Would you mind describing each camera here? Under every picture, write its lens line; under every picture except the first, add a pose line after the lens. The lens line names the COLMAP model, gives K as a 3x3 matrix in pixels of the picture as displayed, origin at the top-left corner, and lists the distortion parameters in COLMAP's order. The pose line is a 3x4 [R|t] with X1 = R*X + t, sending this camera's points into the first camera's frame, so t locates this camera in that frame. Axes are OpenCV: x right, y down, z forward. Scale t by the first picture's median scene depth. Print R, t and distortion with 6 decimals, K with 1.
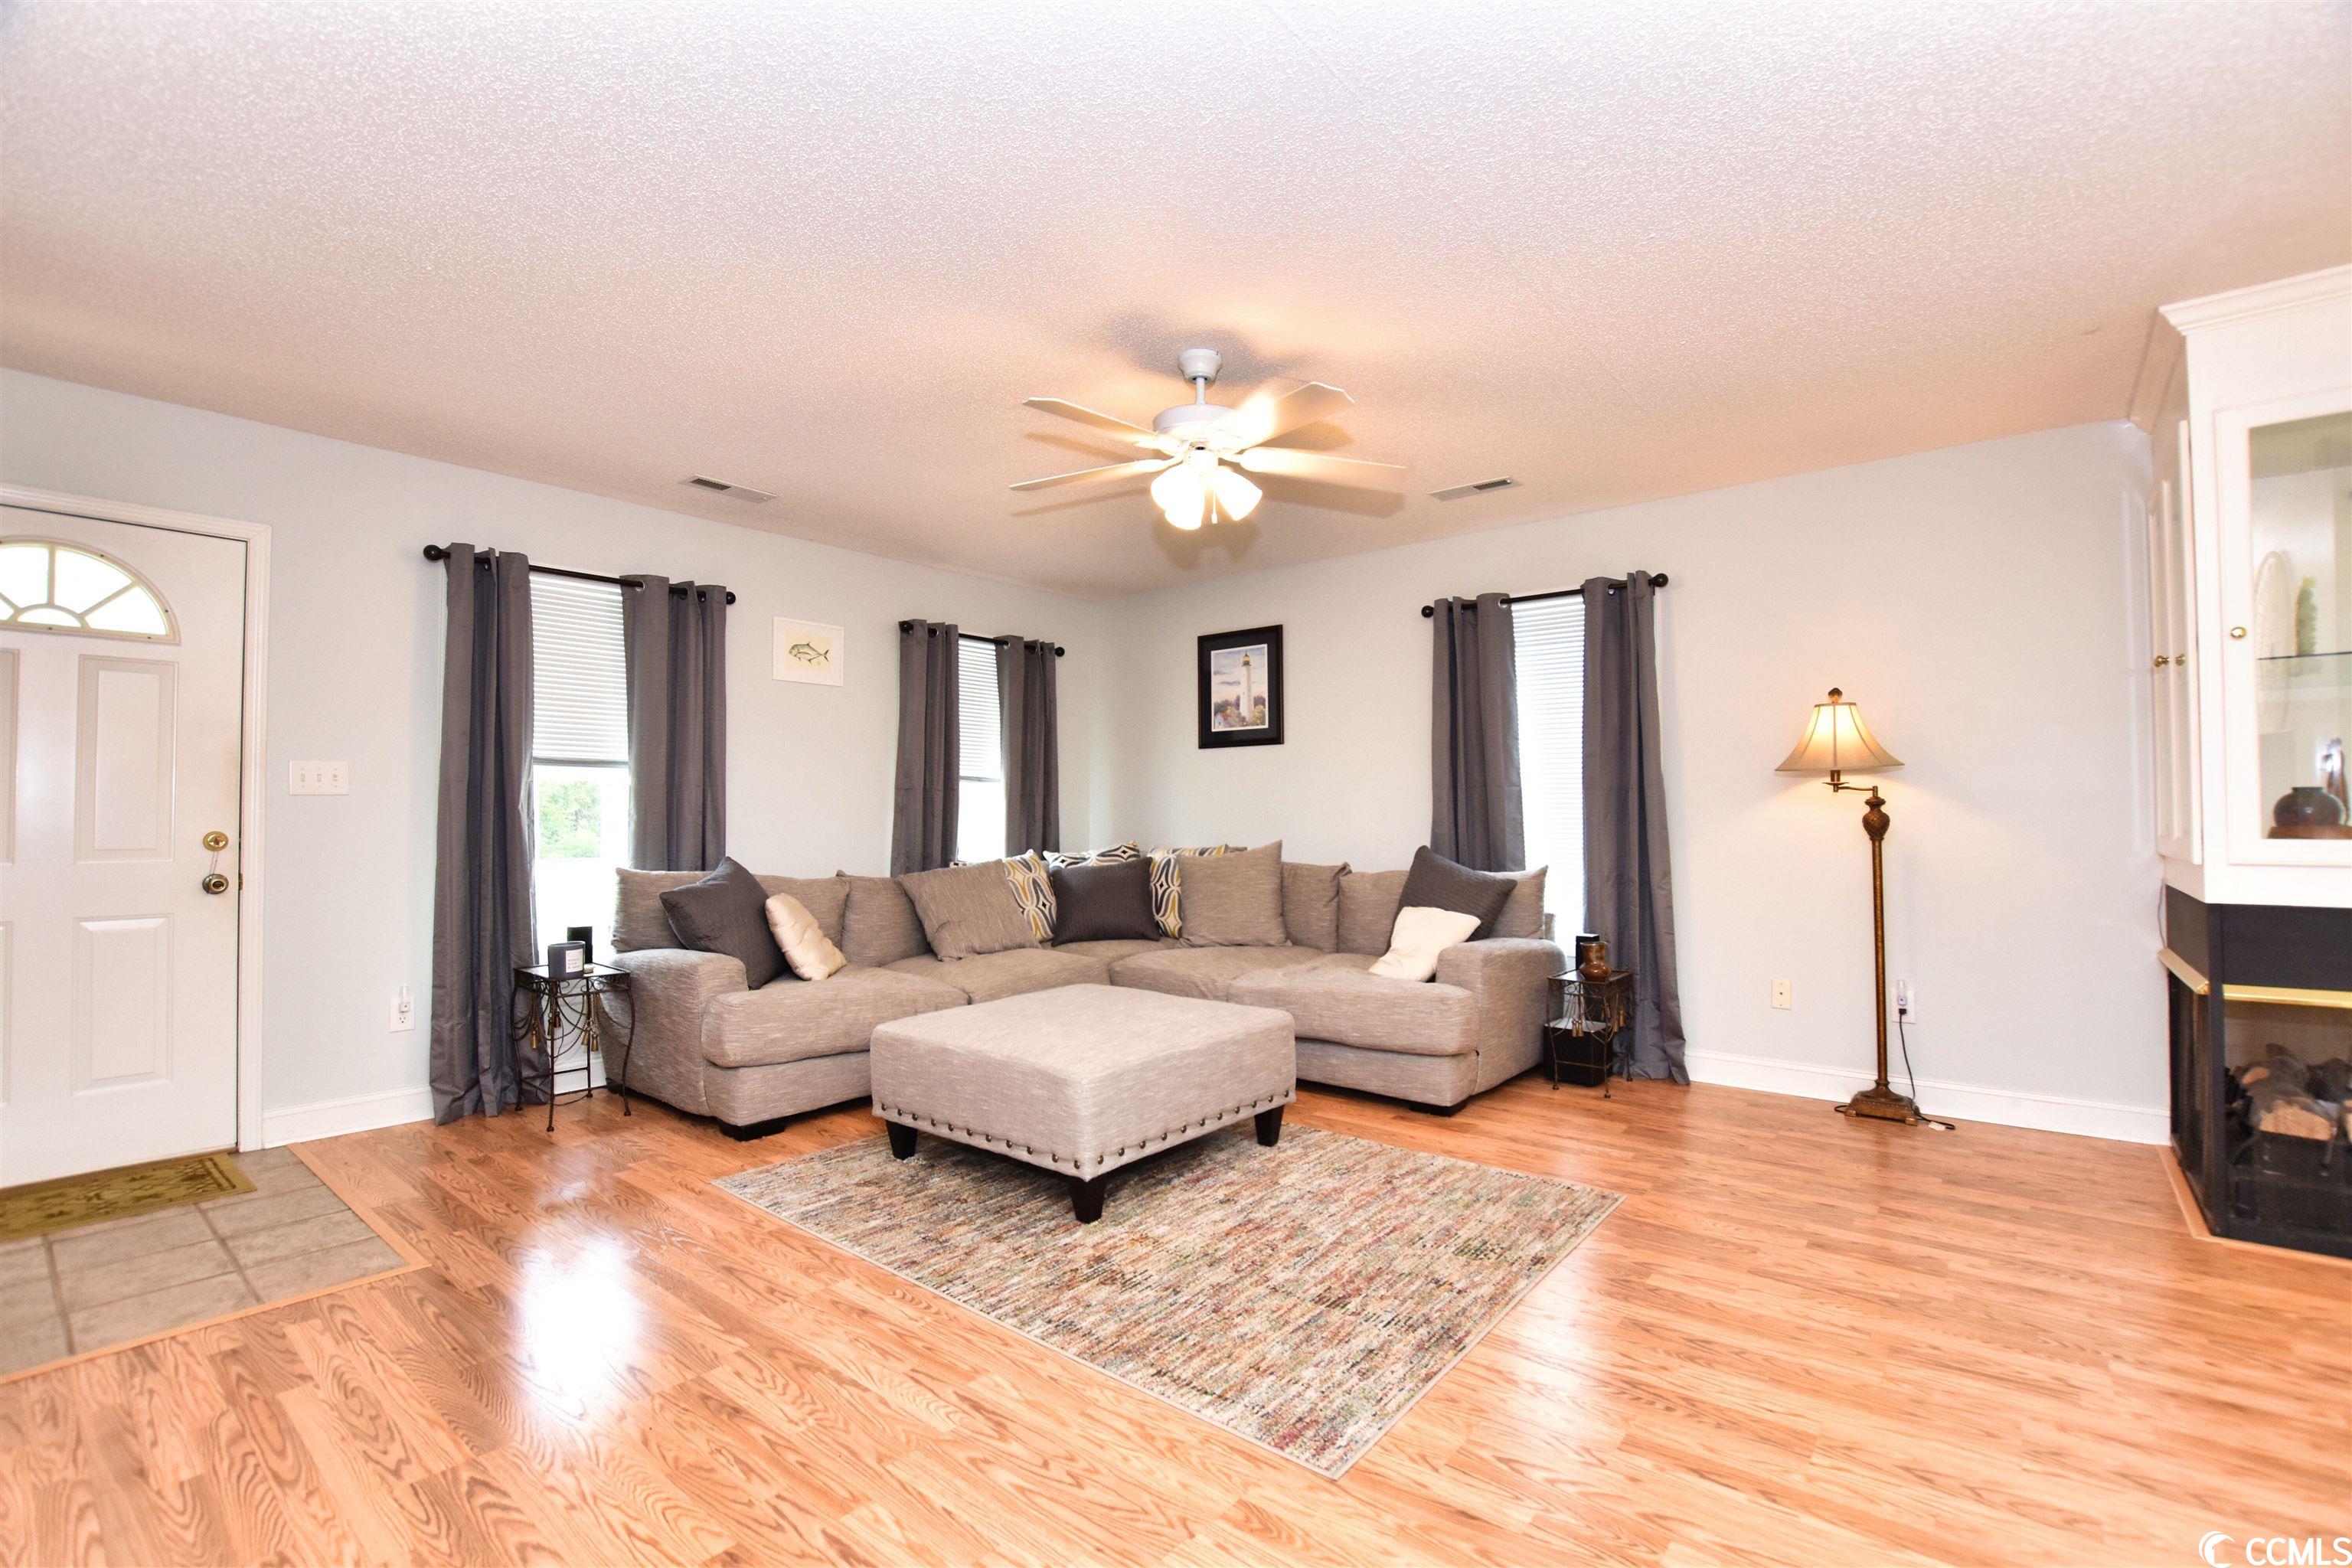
lens RADIAL K [[1039.3, 0, 1181.5], [0, 1039.3, 789.8], [0, 0, 1]] dist [-0.027904, 0.001068]
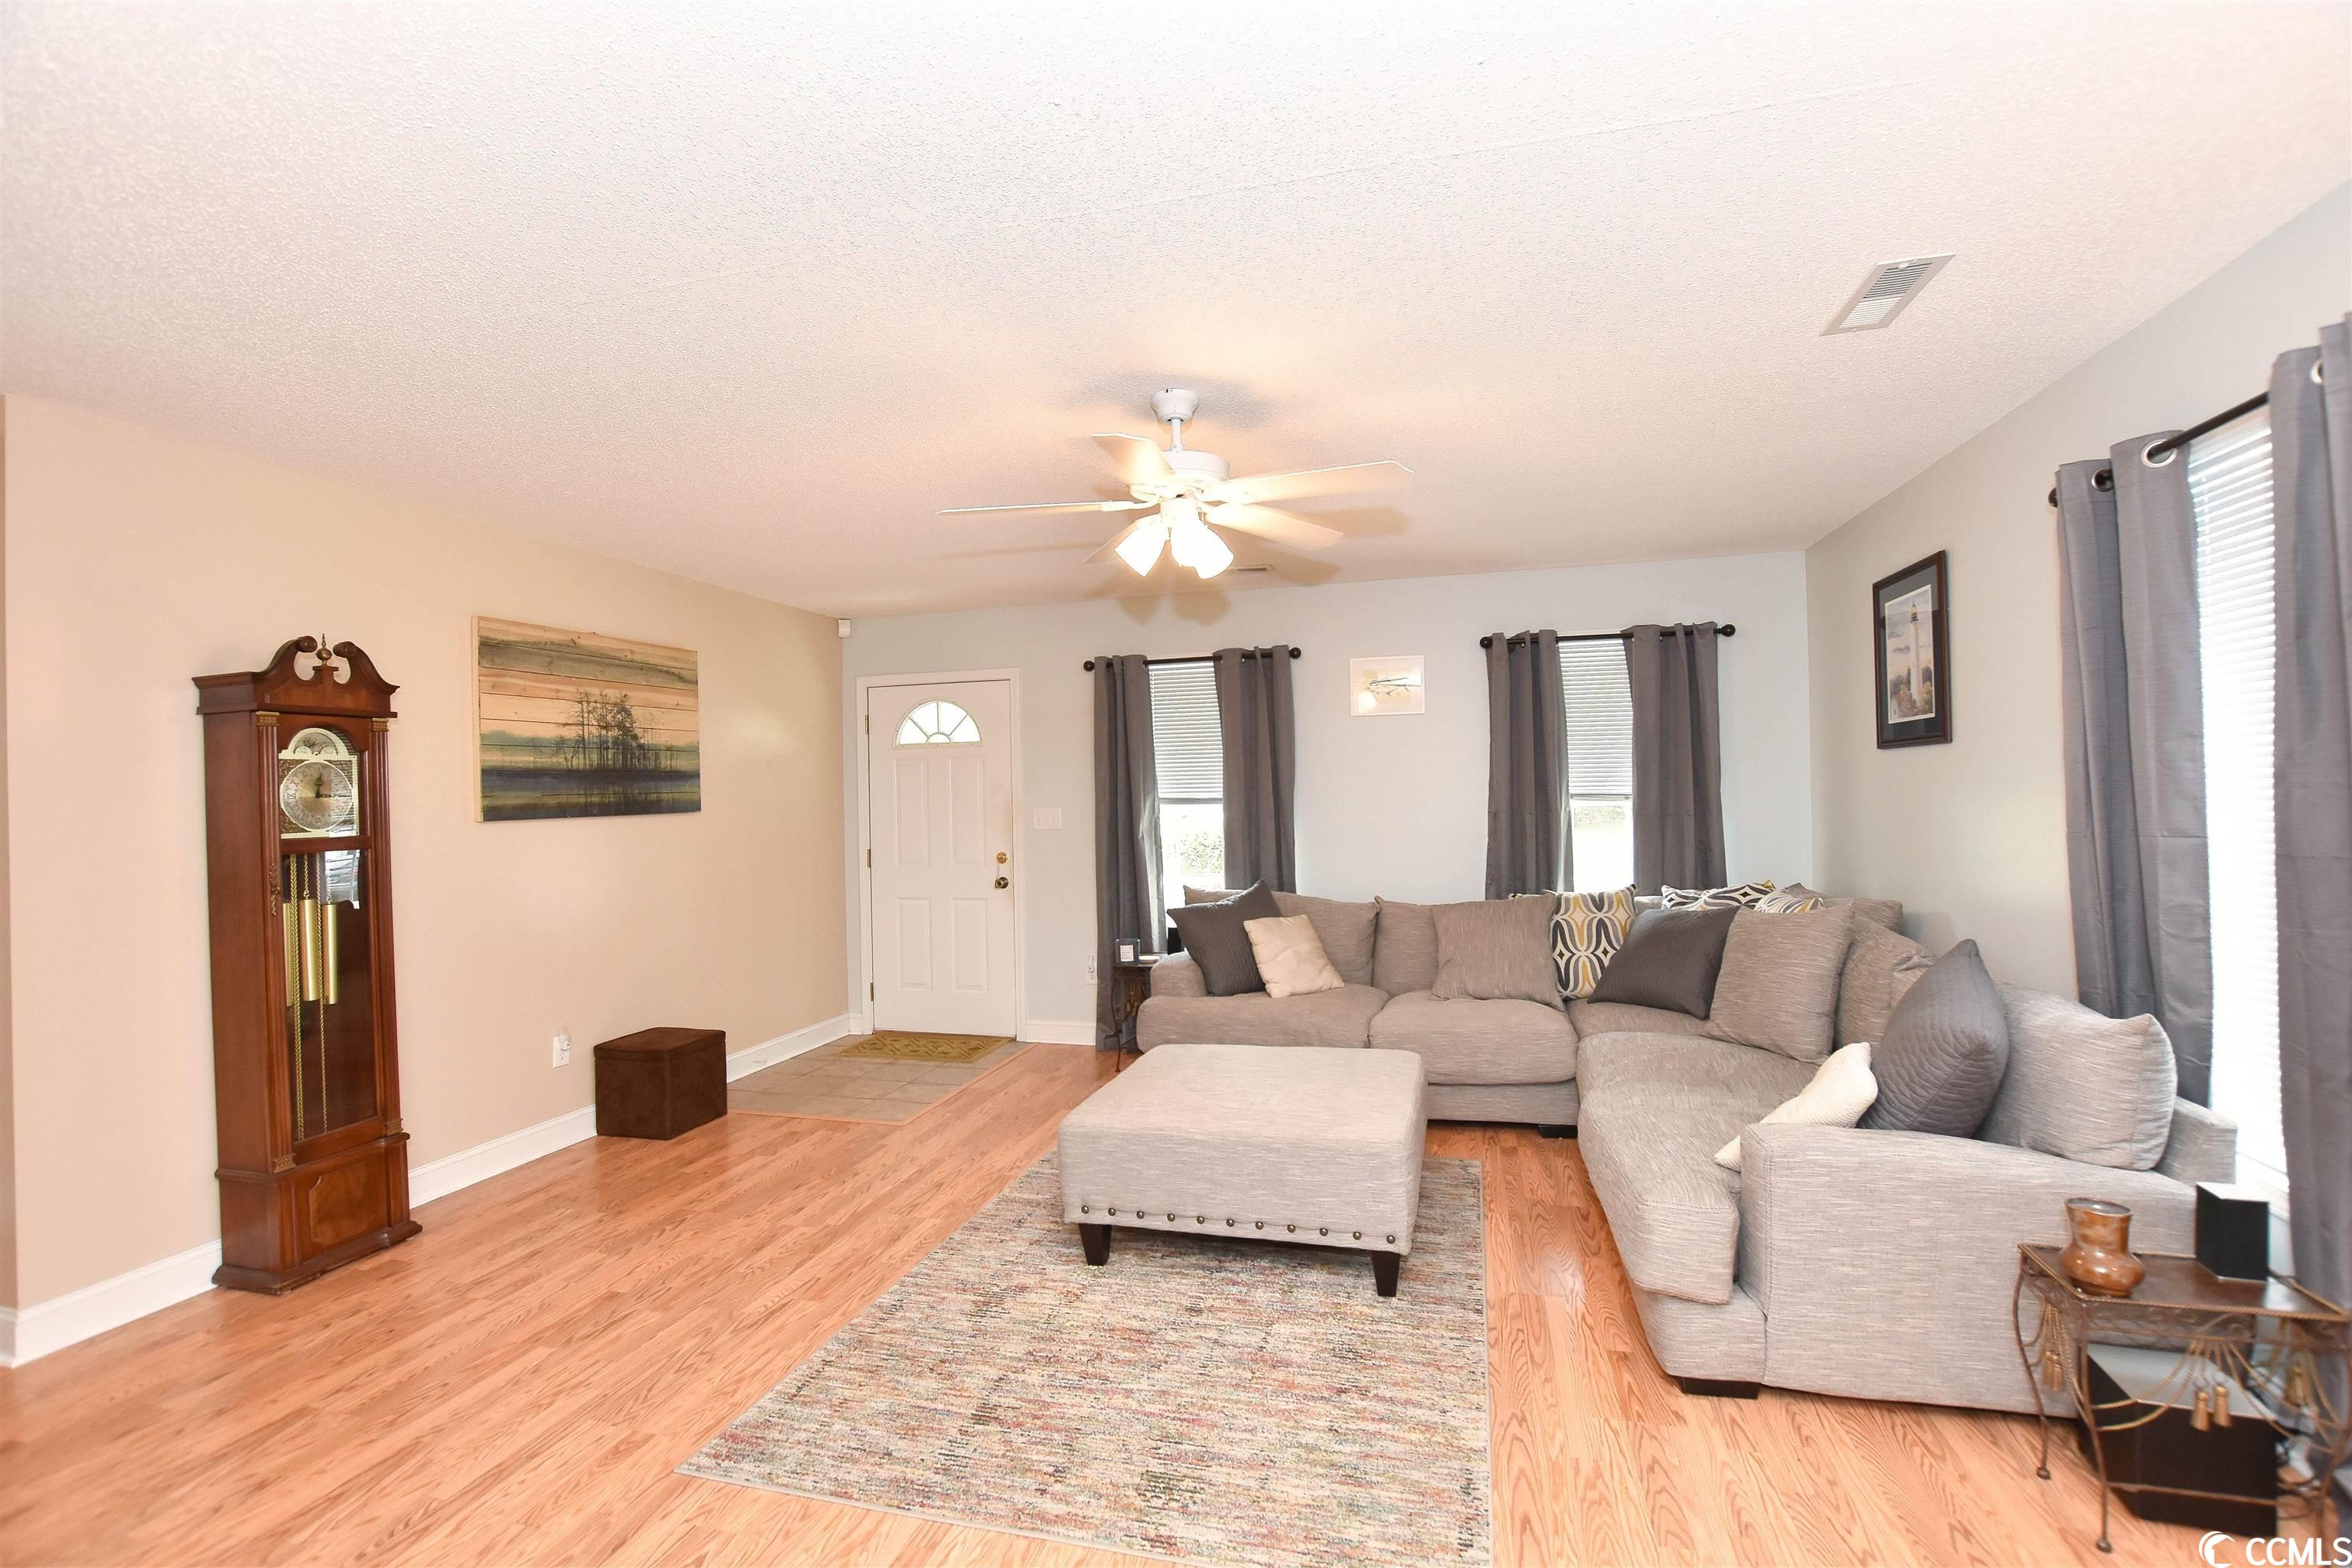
lens RADIAL K [[1039.3, 0, 1181.5], [0, 1039.3, 789.8], [0, 0, 1]] dist [-0.027904, 0.001068]
pose [[0.409957, -0.008294, -0.912067, 0.865638], [0.041879, 0.999075, 0.009739, -0.076466], [0.911143, -0.042189, 0.409925, 0.615423]]
